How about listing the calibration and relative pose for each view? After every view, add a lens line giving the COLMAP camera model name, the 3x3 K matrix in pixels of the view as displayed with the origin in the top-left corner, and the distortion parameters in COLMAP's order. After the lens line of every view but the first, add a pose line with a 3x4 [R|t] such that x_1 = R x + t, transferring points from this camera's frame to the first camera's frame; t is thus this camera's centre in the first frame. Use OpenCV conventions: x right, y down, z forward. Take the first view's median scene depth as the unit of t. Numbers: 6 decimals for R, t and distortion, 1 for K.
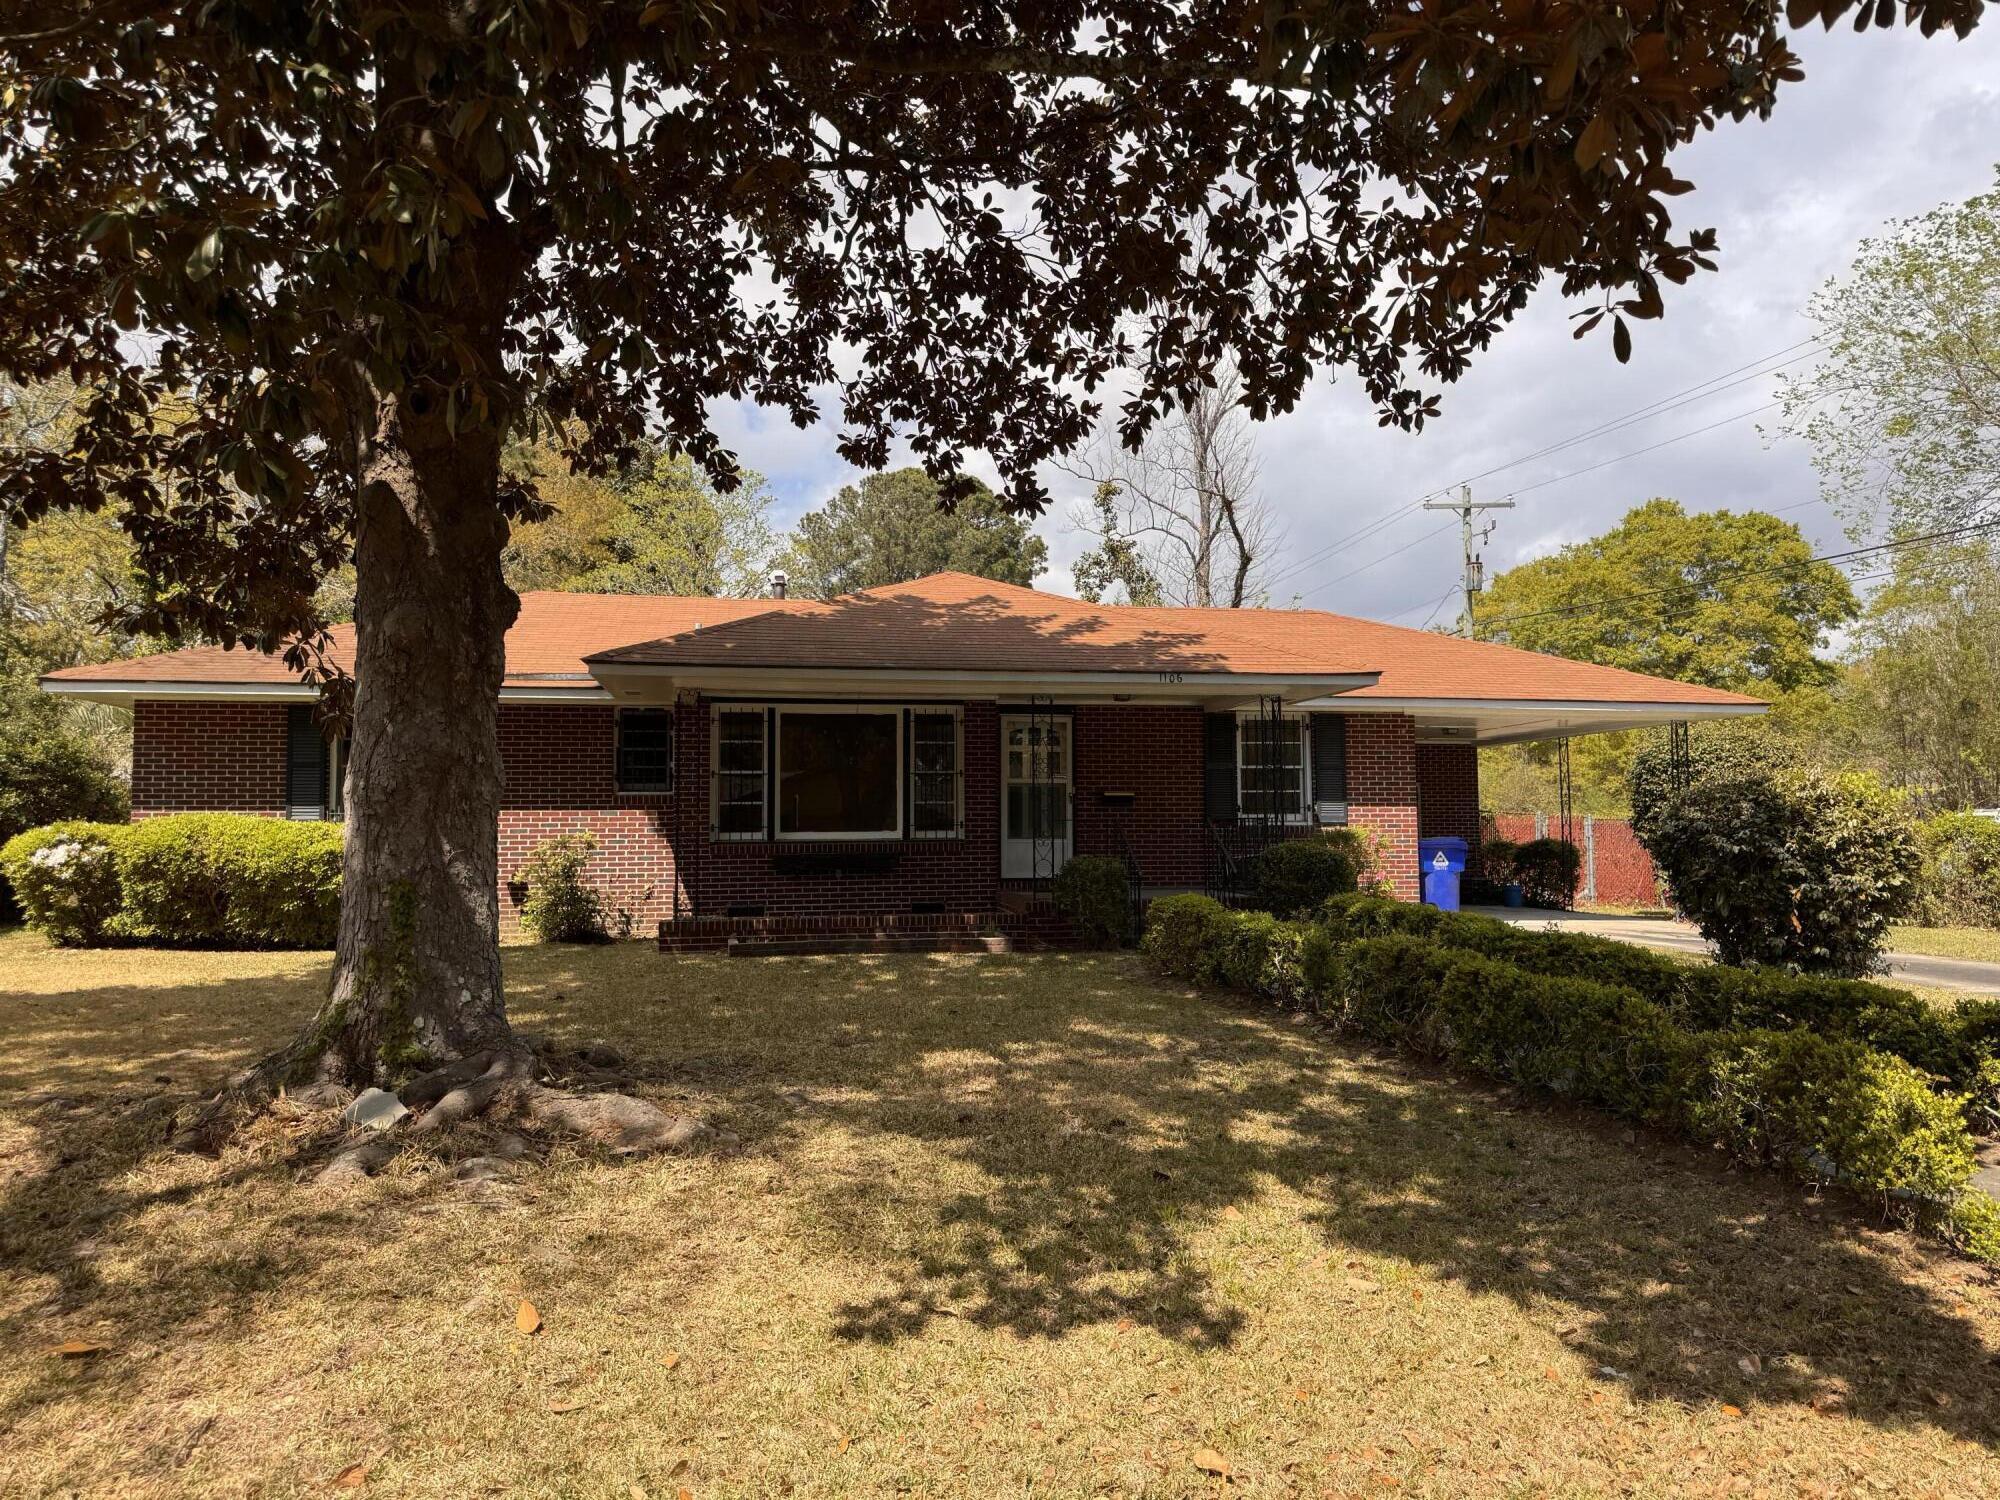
lens RADIAL K [[1417.7, 0, 1012.1], [0, 1417.7, 752.8], [0, 0, 1]] dist [0.014725, -0.010719]
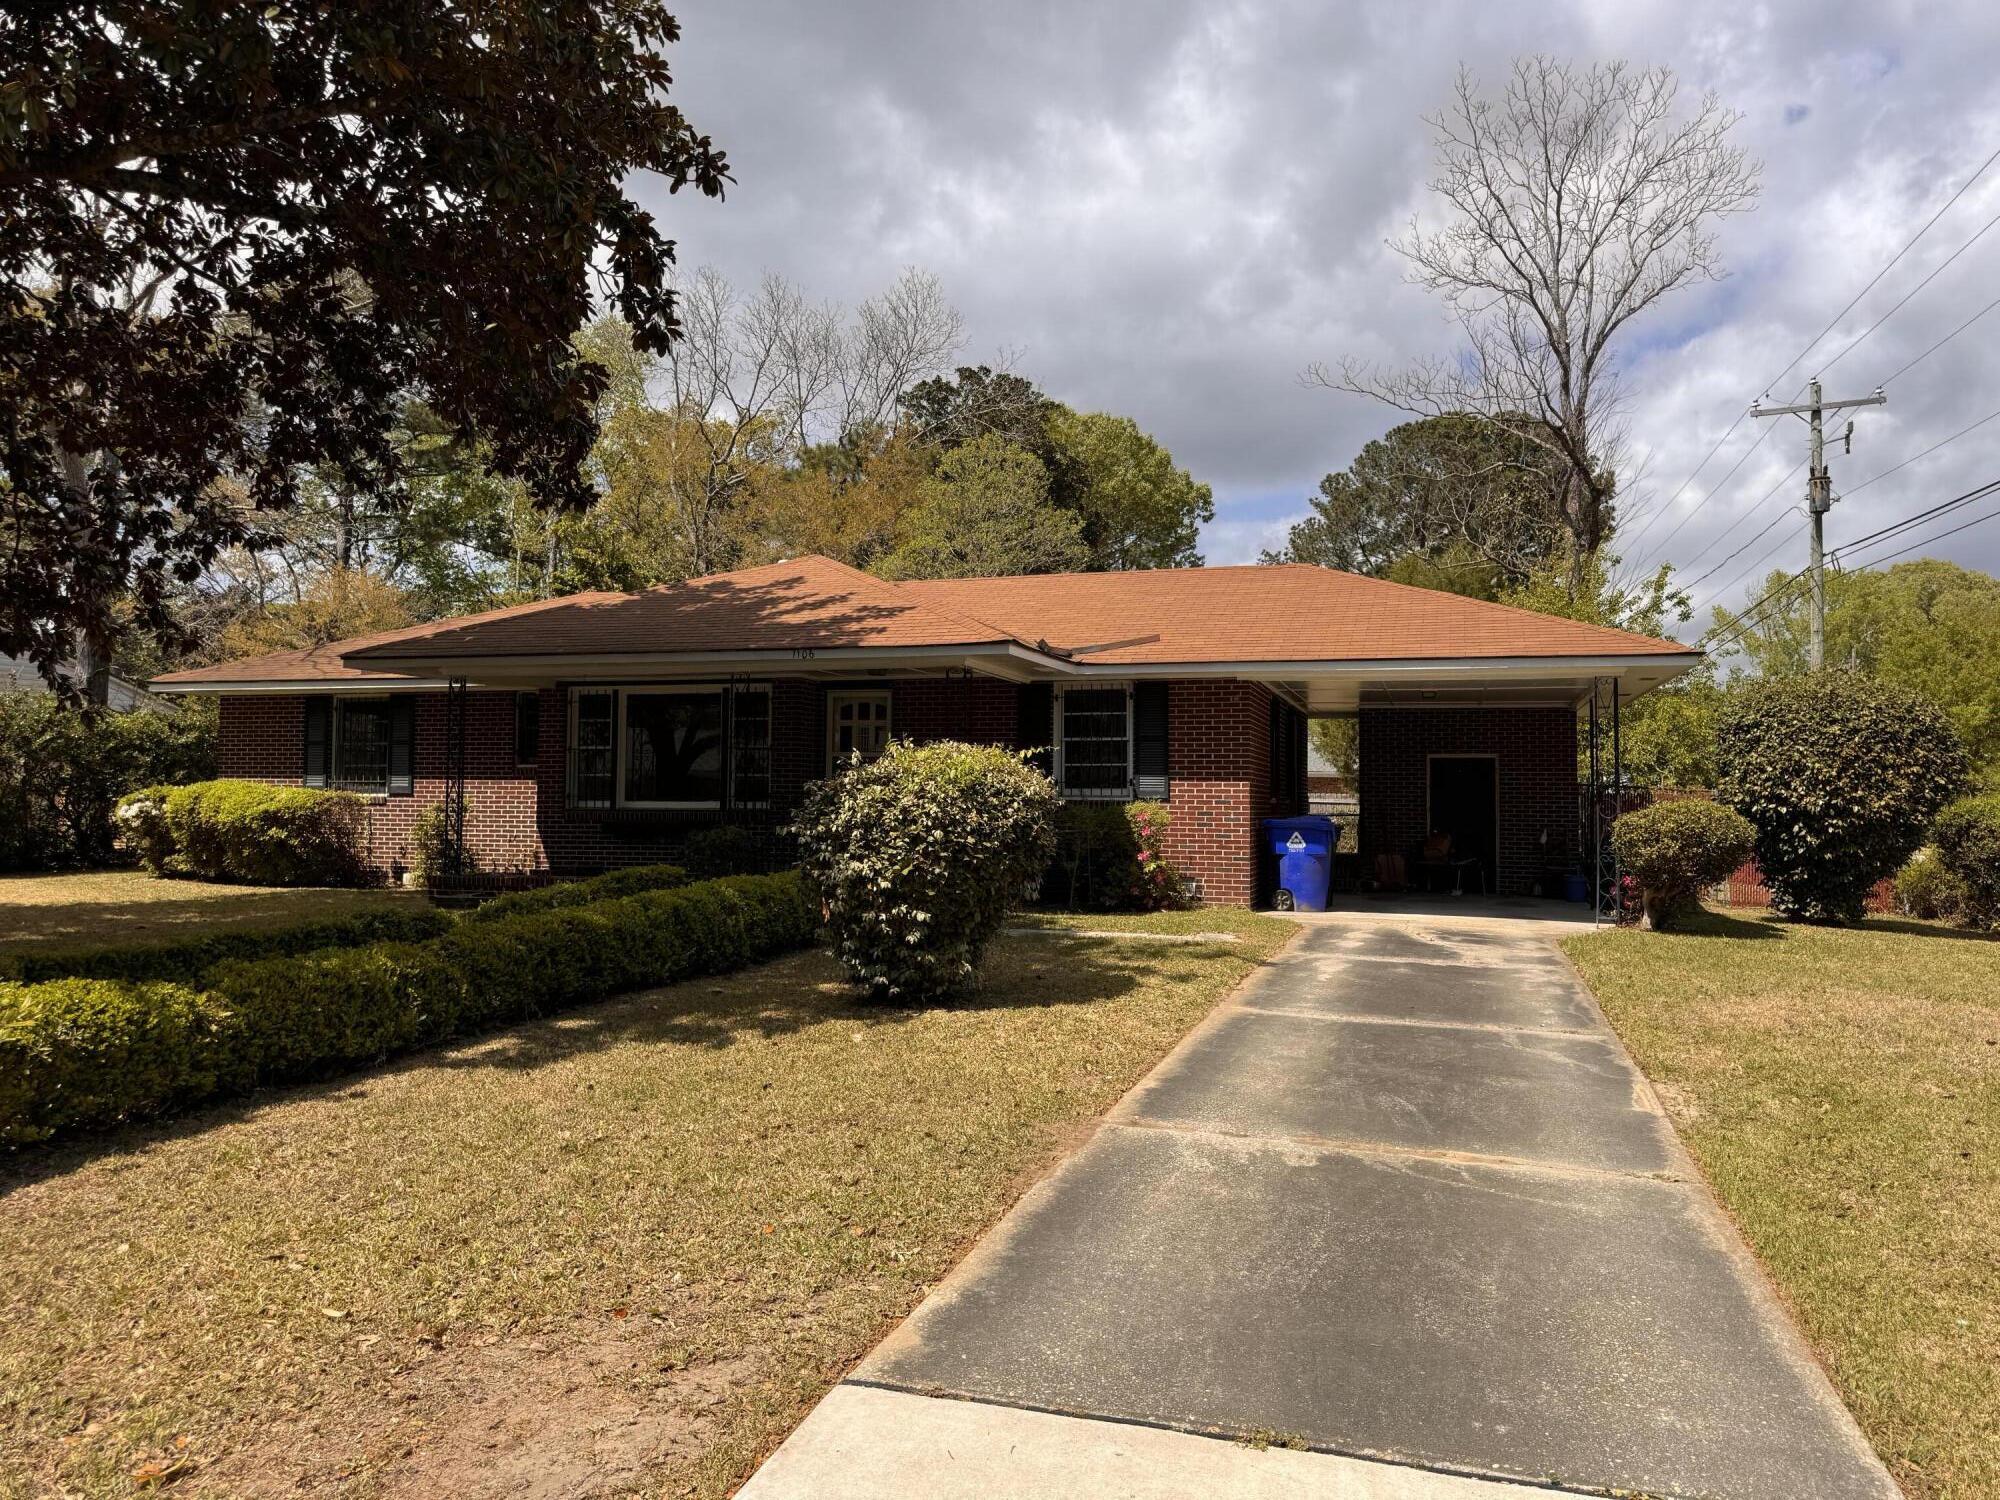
lens RADIAL K [[1417.7, 0, 989.7], [0, 1417.7, 751.1], [0, 0, 1]] dist [0.014725, -0.010719]
pose [[0.886861, -0.002287, -0.462030, 0.570837], [0.012603, 0.999735, 0.019241, -0.000983], [0.461864, -0.022887, 0.886655, 0.130977]]
